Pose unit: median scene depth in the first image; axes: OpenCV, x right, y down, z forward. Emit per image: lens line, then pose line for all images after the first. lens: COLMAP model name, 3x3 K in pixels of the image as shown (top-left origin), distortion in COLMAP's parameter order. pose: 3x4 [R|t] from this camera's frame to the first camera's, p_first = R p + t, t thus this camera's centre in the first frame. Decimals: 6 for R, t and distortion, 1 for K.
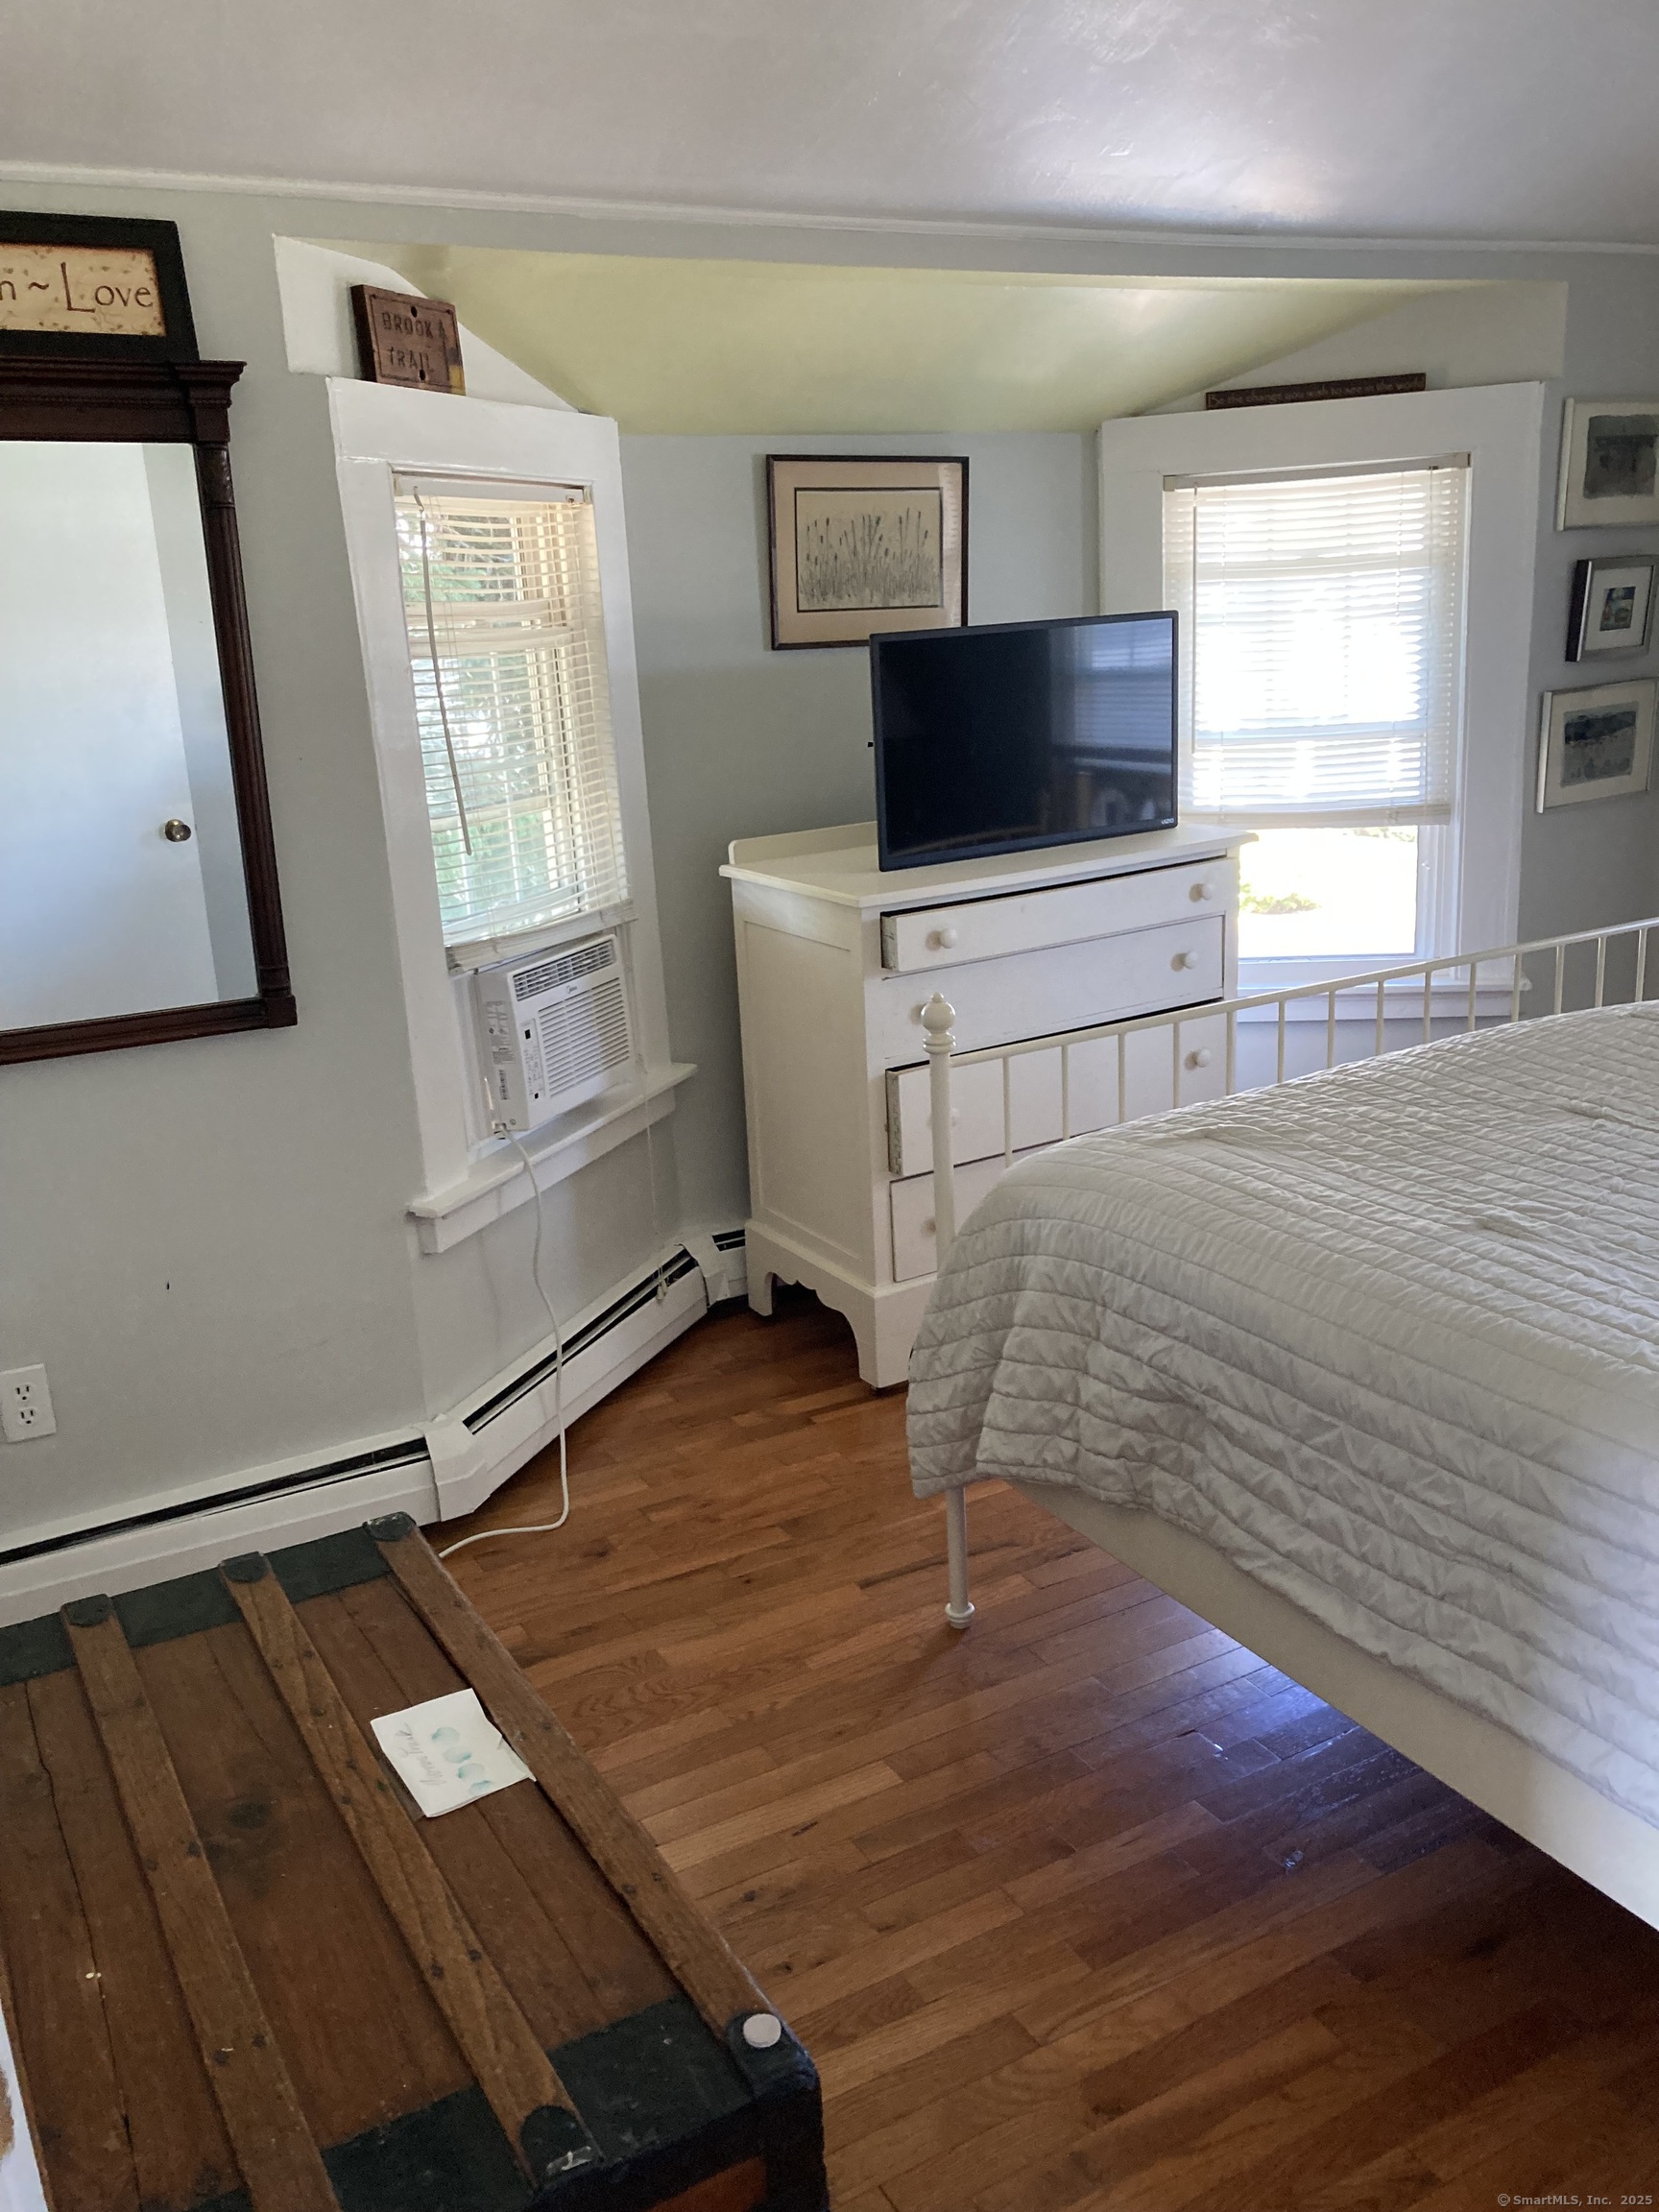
lens RADIAL K [[1831.7, 0, 829.5], [0, 1831.7, 1106.0], [0, 0, 1]] dist [0.050273, -0.059989]
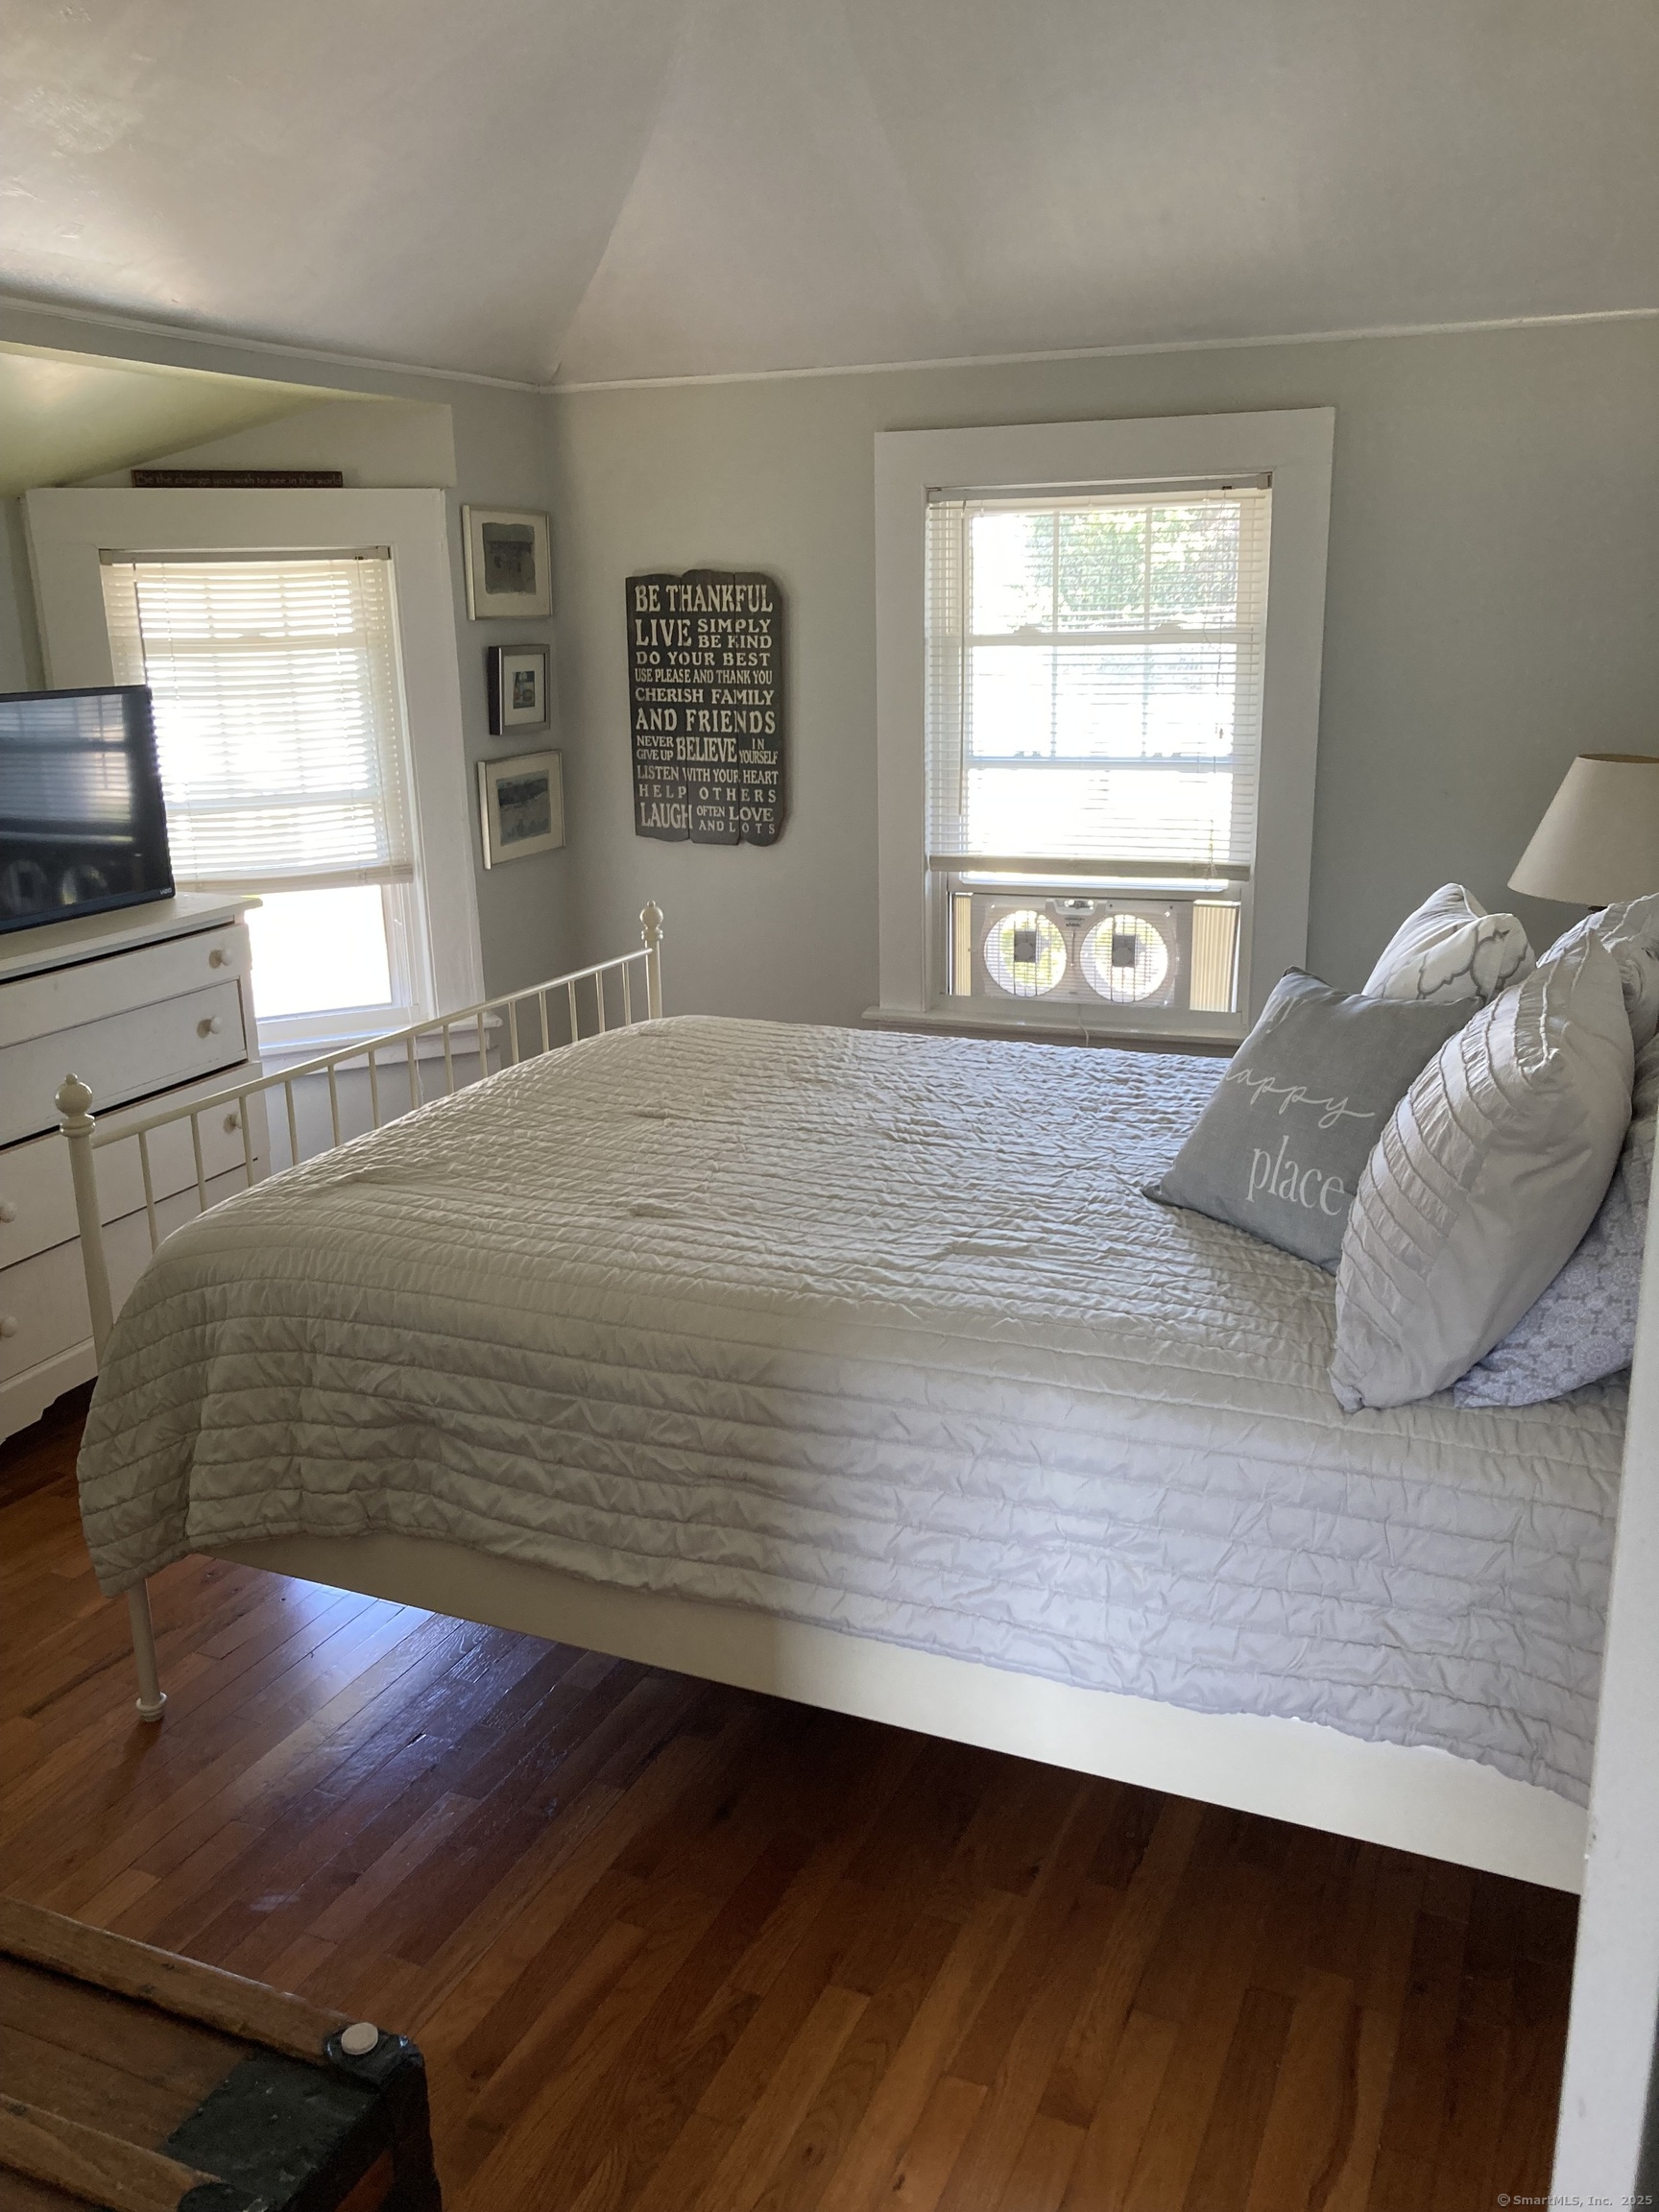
lens RADIAL K [[1831.7, 0, 829.5], [0, 1831.7, 1106.0], [0, 0, 1]] dist [0.050273, -0.059989]
pose [[0.798873, -0.123780, 0.588625, -0.216042], [0.143280, 0.989588, 0.013639, -0.001701], [-0.584185, 0.073443, 0.808291, -0.029171]]
